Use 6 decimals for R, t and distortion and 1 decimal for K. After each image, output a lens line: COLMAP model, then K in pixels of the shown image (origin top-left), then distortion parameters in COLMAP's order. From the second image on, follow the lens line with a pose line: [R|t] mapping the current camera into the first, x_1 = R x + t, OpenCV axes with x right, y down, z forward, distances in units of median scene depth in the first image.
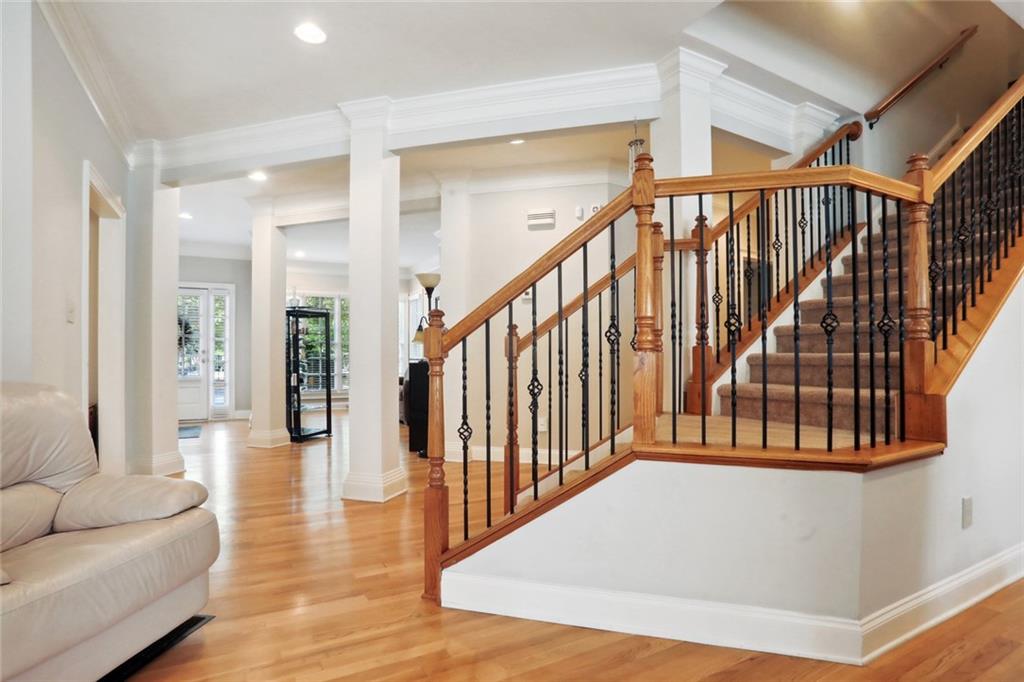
lens RADIAL K [[533.2, 0, 508.9], [0, 533.2, 345.1], [0, 0, 1]] dist [-0.055815, 0.019746]
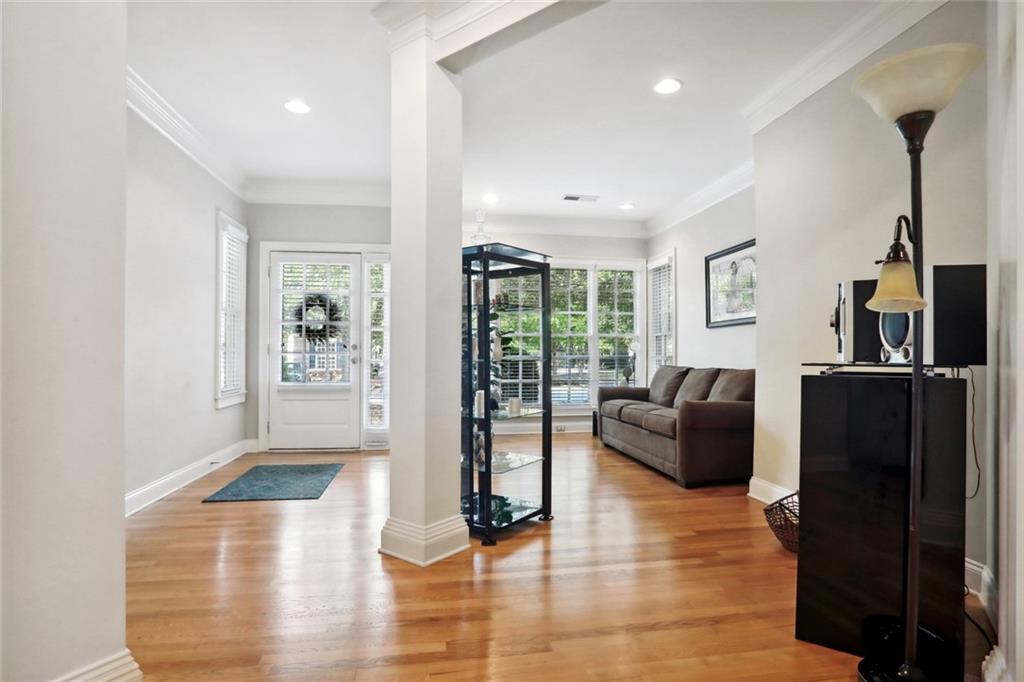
lens RADIAL K [[533.2, 0, 510.6], [0, 533.2, 348.6], [0, 0, 1]] dist [-0.055815, 0.019746]
pose [[0.942160, 0.003616, -0.335144, -0.210474], [0.000771, 0.999916, 0.012956, 0.007747], [0.335163, -0.012465, 0.942078, 0.536191]]
